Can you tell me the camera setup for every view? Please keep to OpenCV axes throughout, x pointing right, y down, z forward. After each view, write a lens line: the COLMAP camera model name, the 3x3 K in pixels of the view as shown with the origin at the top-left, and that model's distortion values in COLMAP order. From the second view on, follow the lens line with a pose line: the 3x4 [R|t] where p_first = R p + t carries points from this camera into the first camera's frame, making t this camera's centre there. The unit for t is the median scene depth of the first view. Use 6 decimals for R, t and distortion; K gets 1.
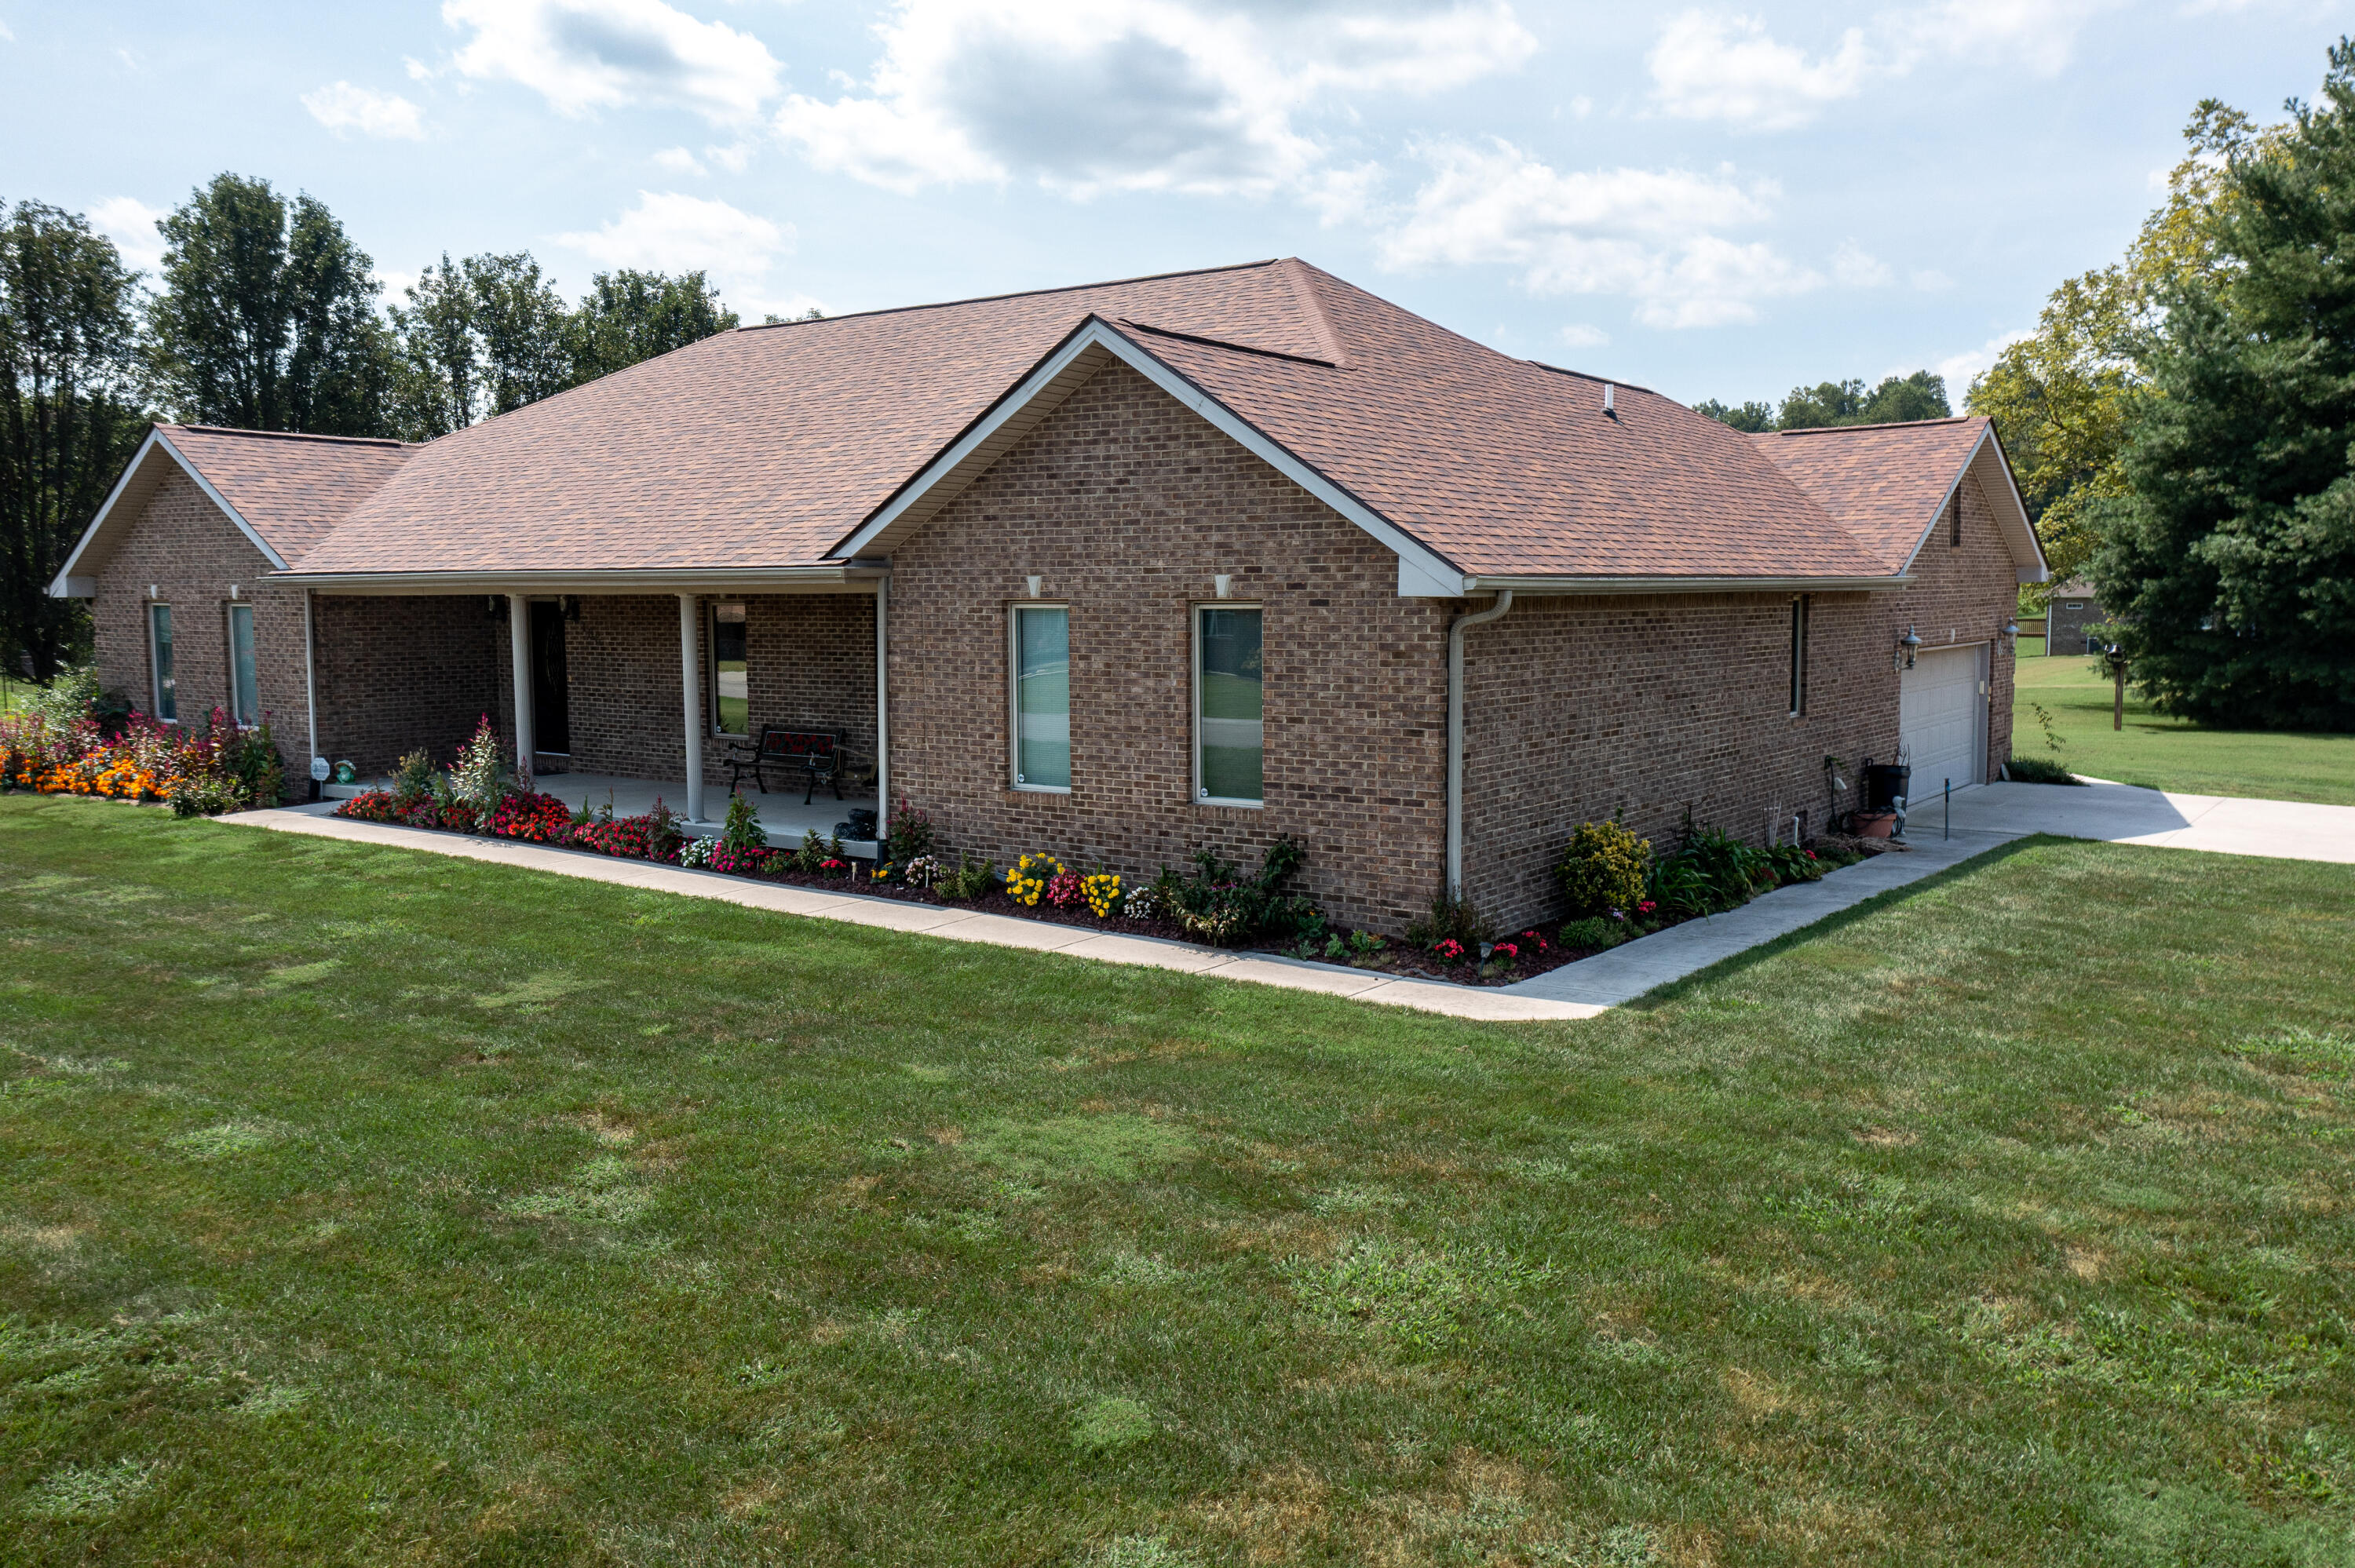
lens RADIAL K [[1883.1, 0, 1133.2], [0, 1883.1, 781.1], [0, 0, 1]] dist [0.010337, 0.009078]
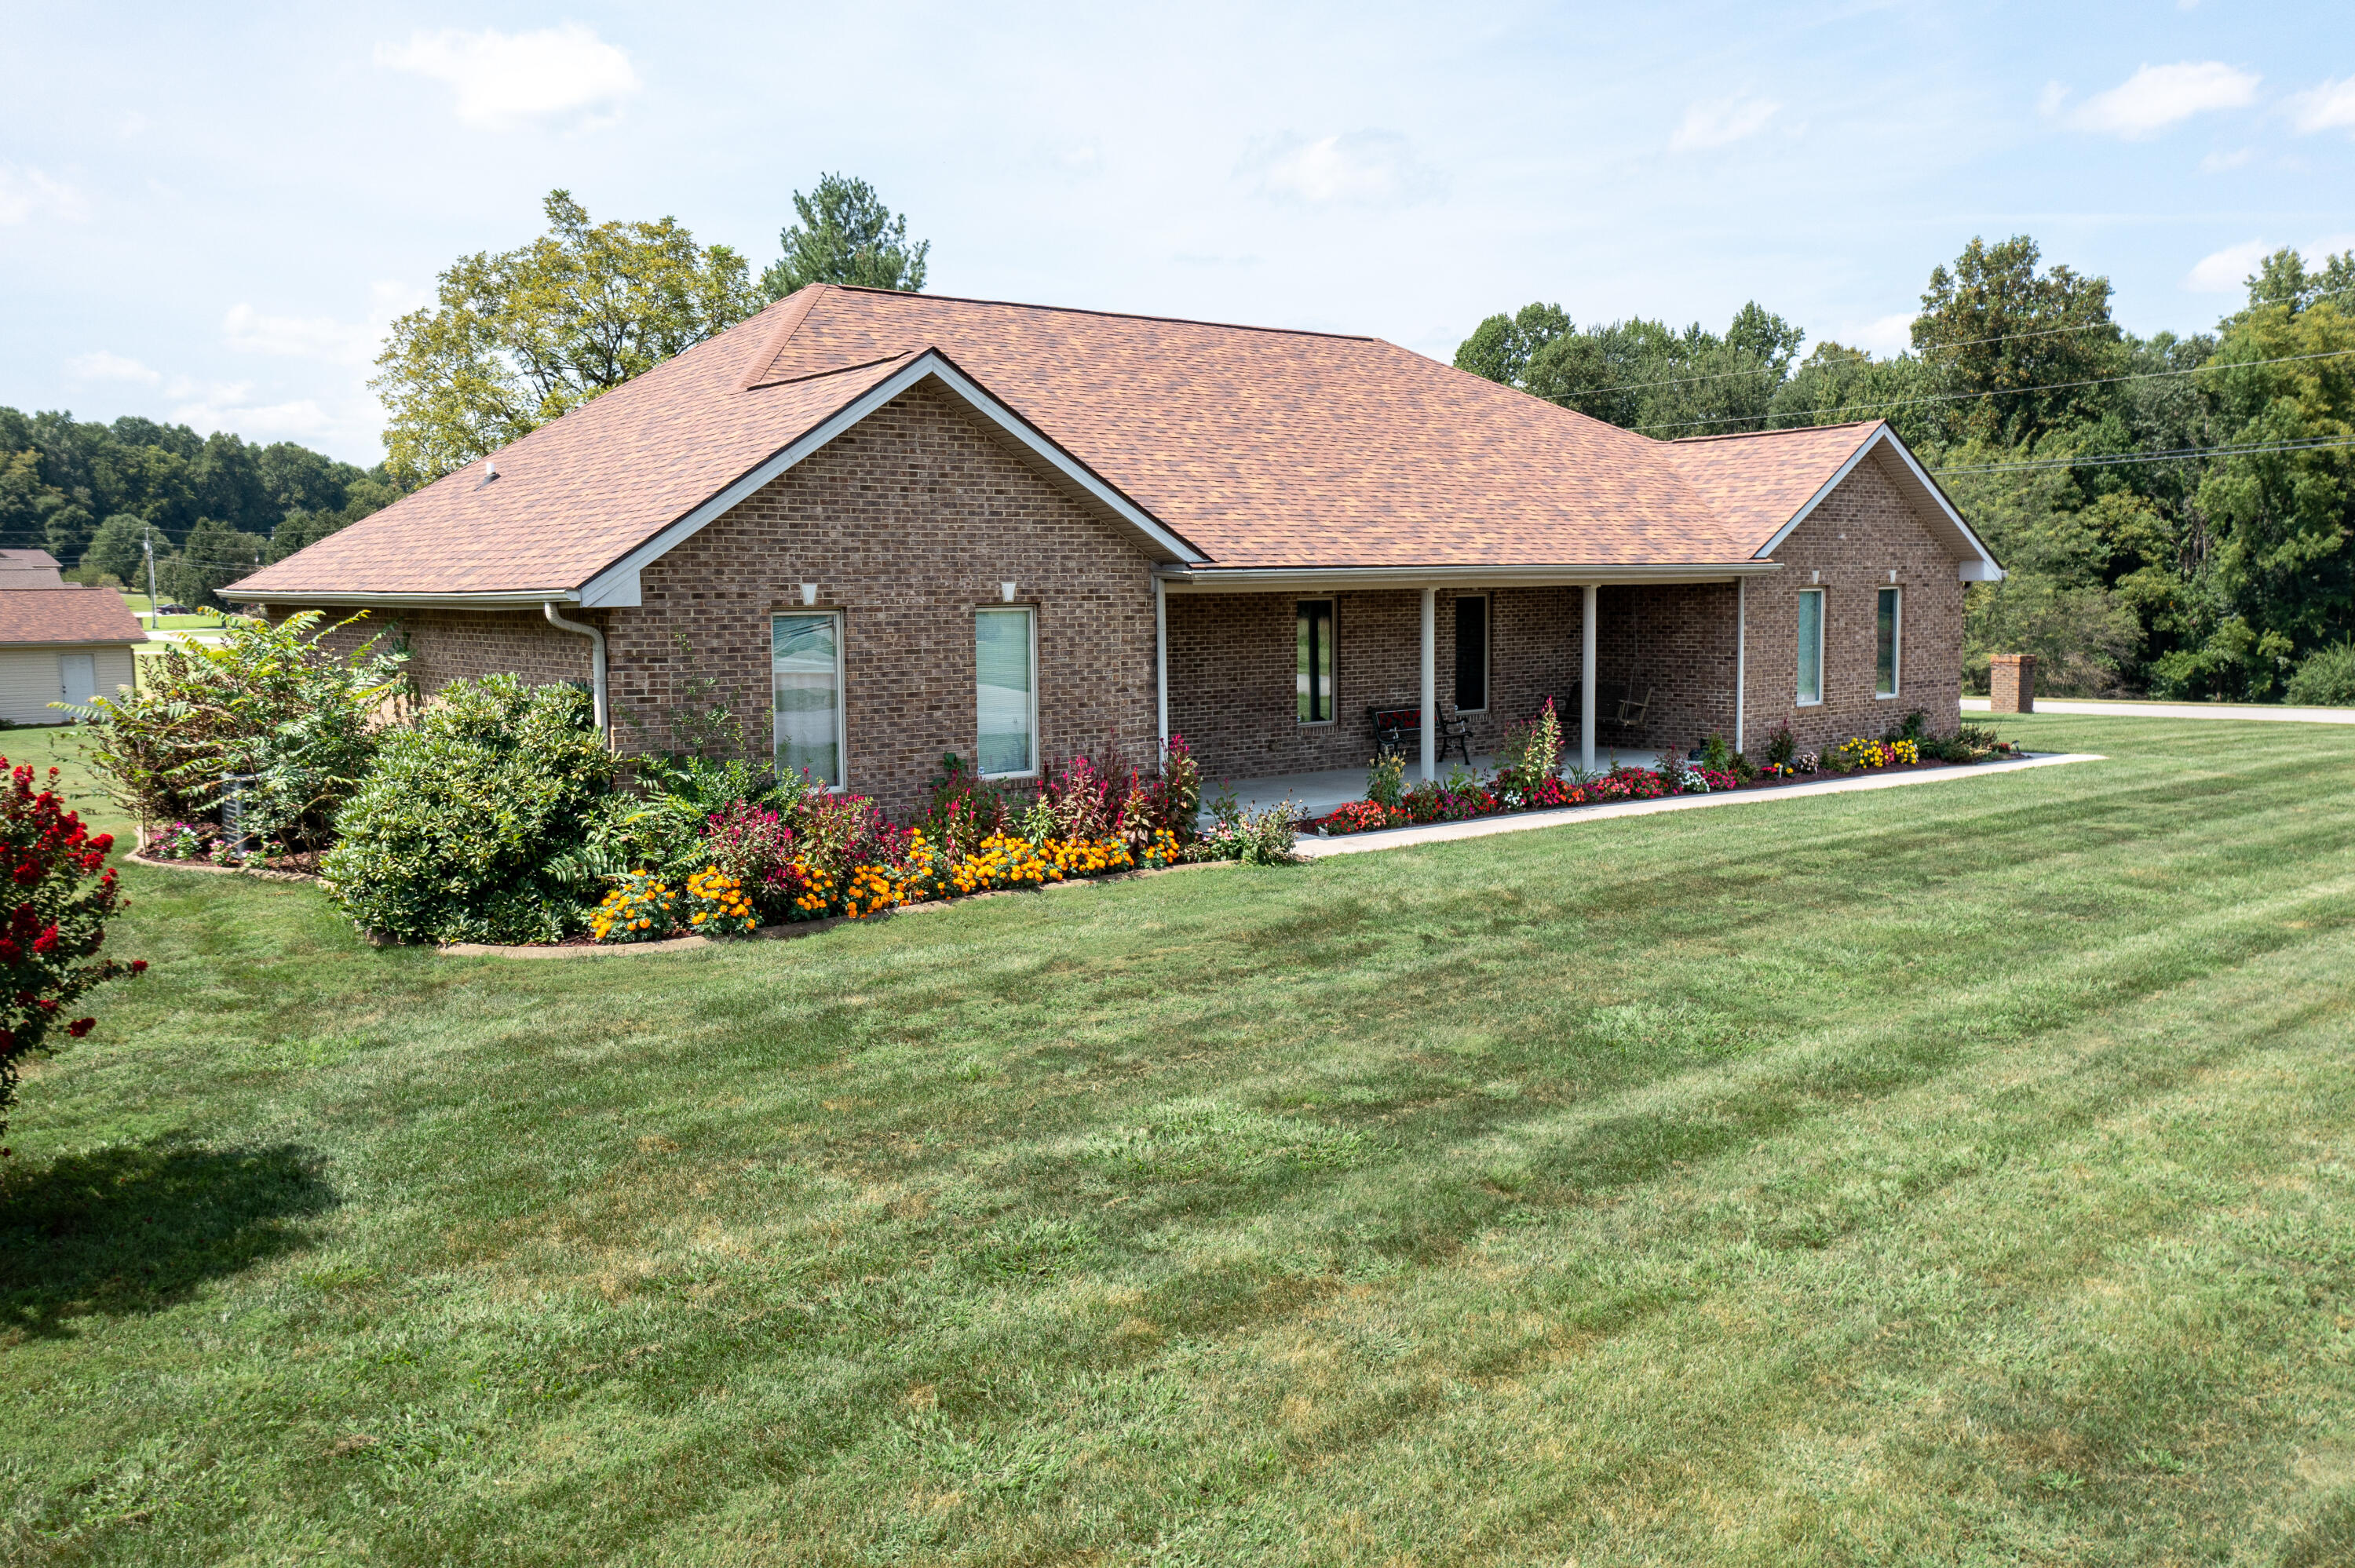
lens RADIAL K [[1906.4, 0, 1174.9], [0, 1906.4, 757.0], [0, 0, 1]] dist [0.012843, 0.005831]
pose [[0.235026, -0.087762, 0.968019, -1.808701], [0.109573, 0.991959, 0.063329, -0.116932], [-0.965793, 0.091185, 0.242753, 1.174586]]
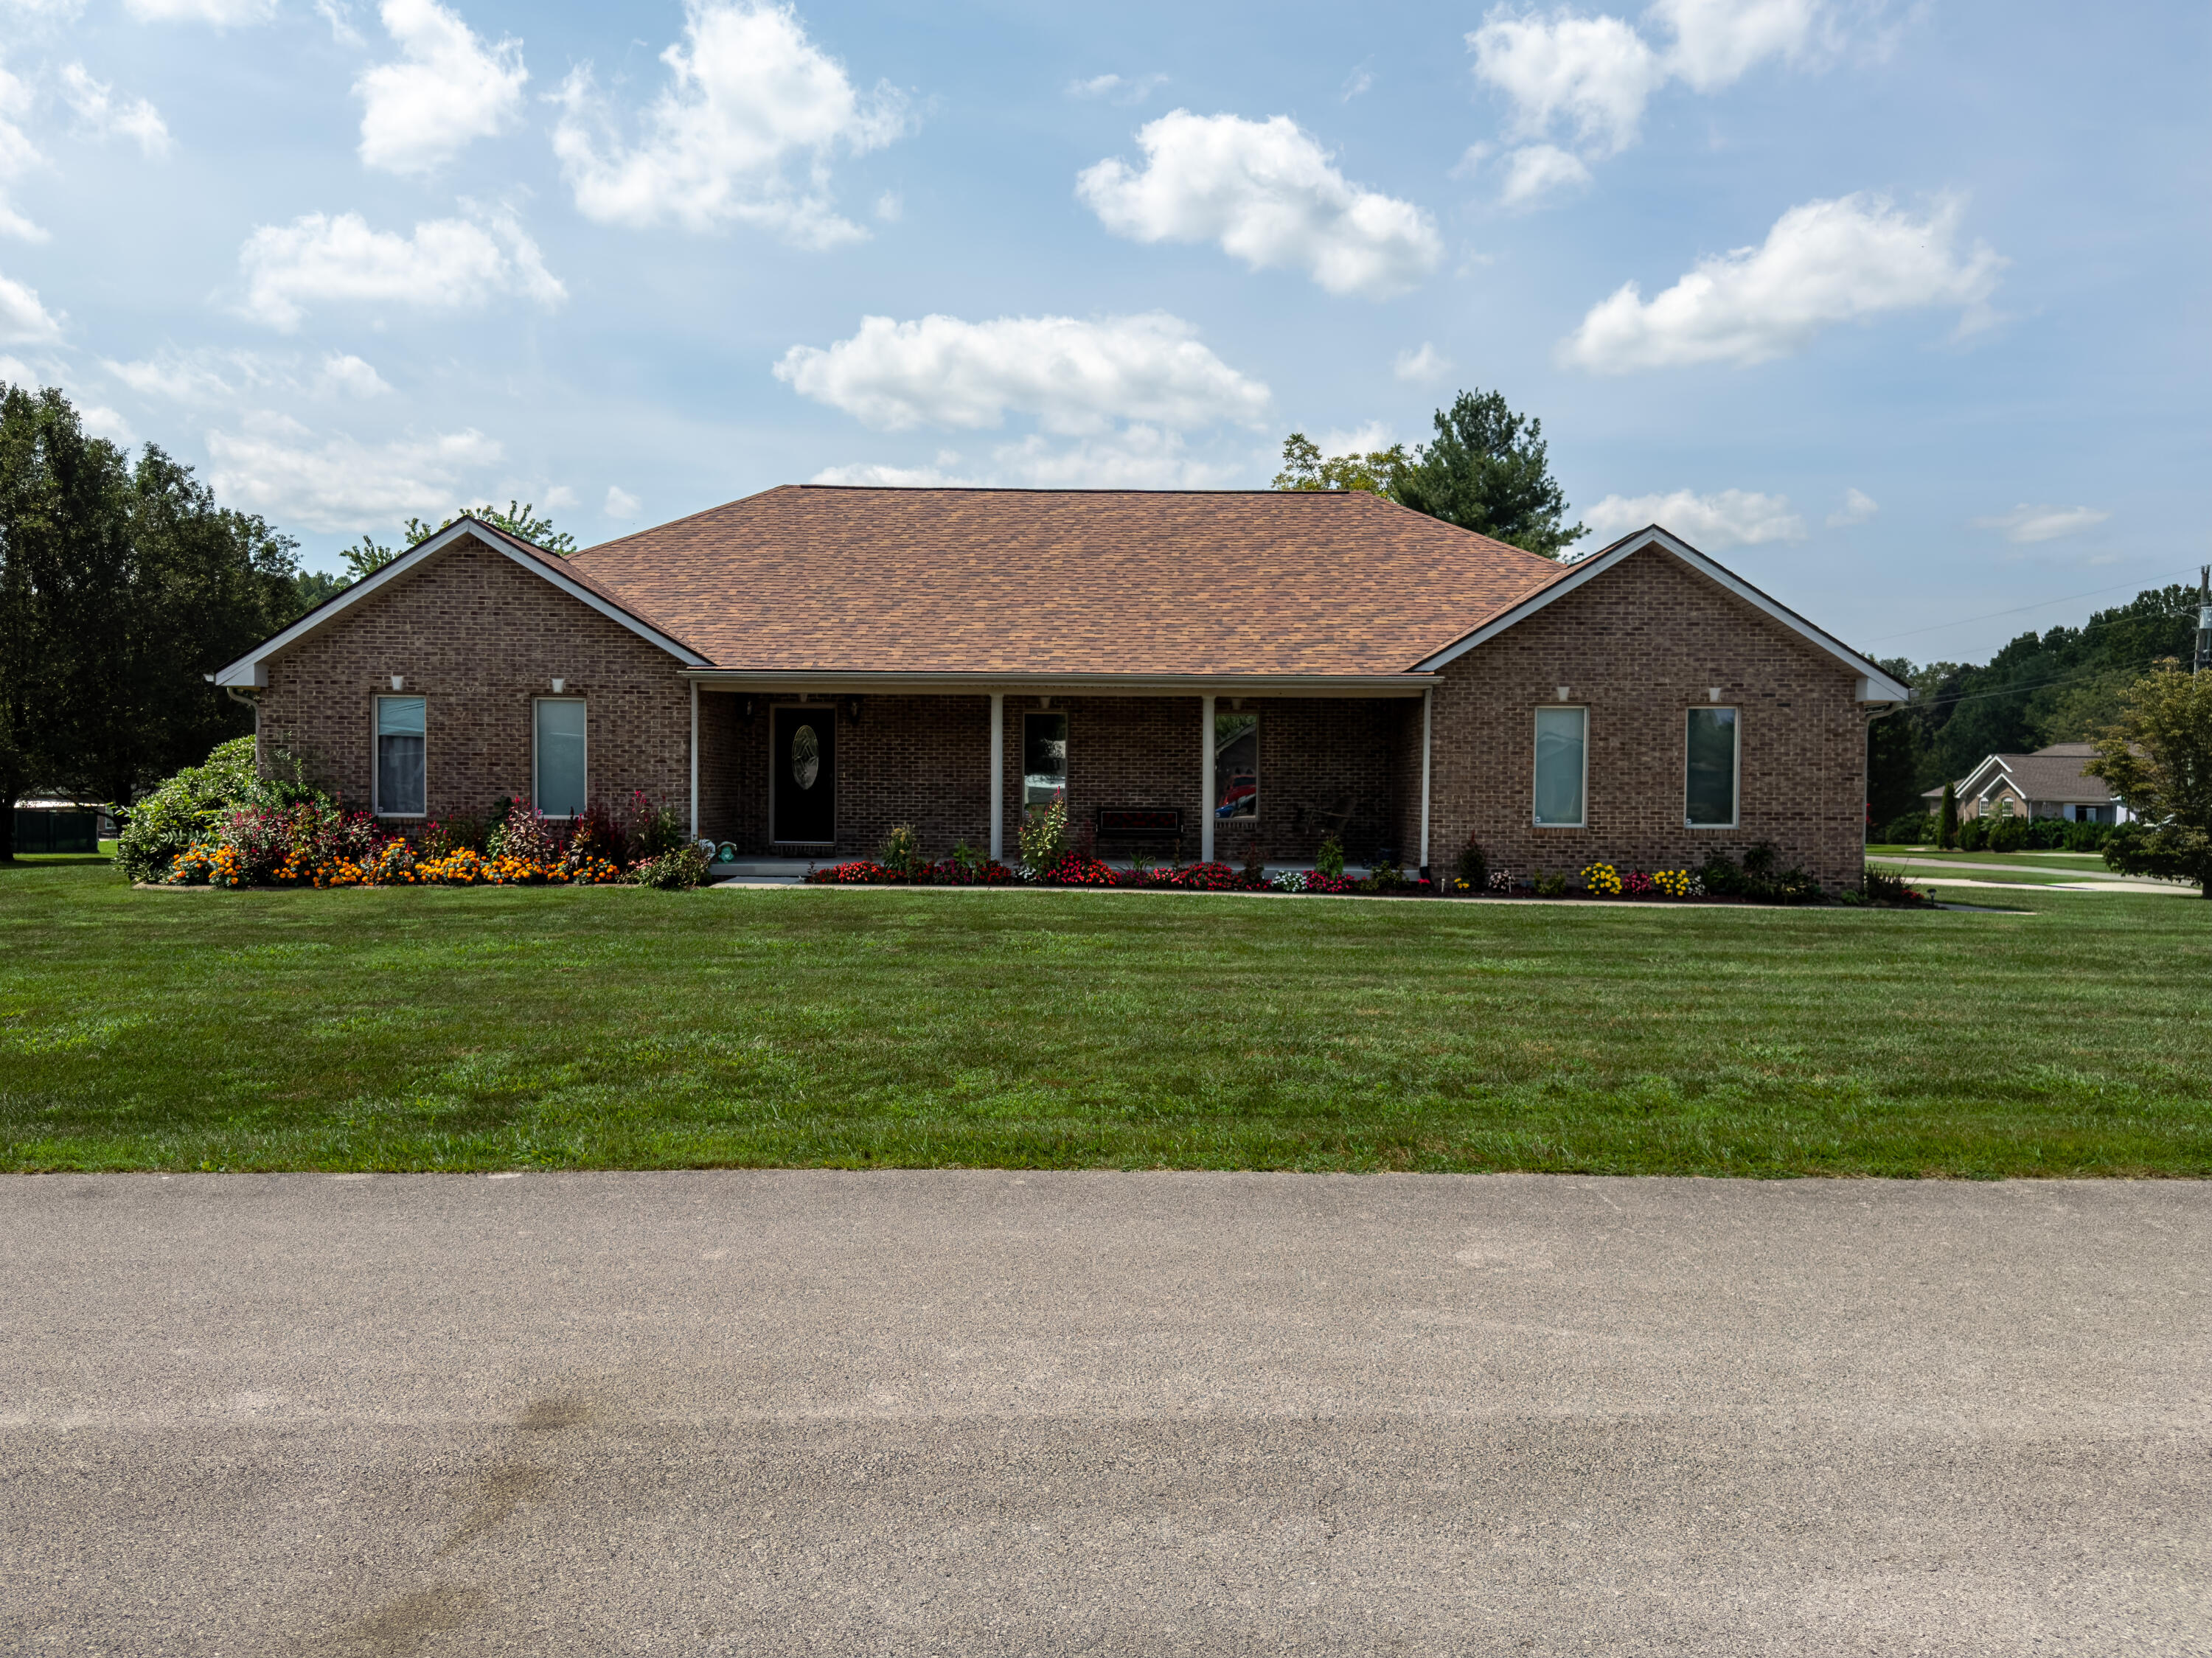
lens RADIAL K [[1721.6, 0, 1106.0], [0, 1721.6, 829.0], [0, 0, 1]] dist [0.208040, -0.382894]
pose [[0.794110, -0.002502, 0.607768, -1.252611], [0.048725, 0.997035, -0.059560, 0.076463], [-0.605817, 0.076911, 0.791878, 0.103774]]
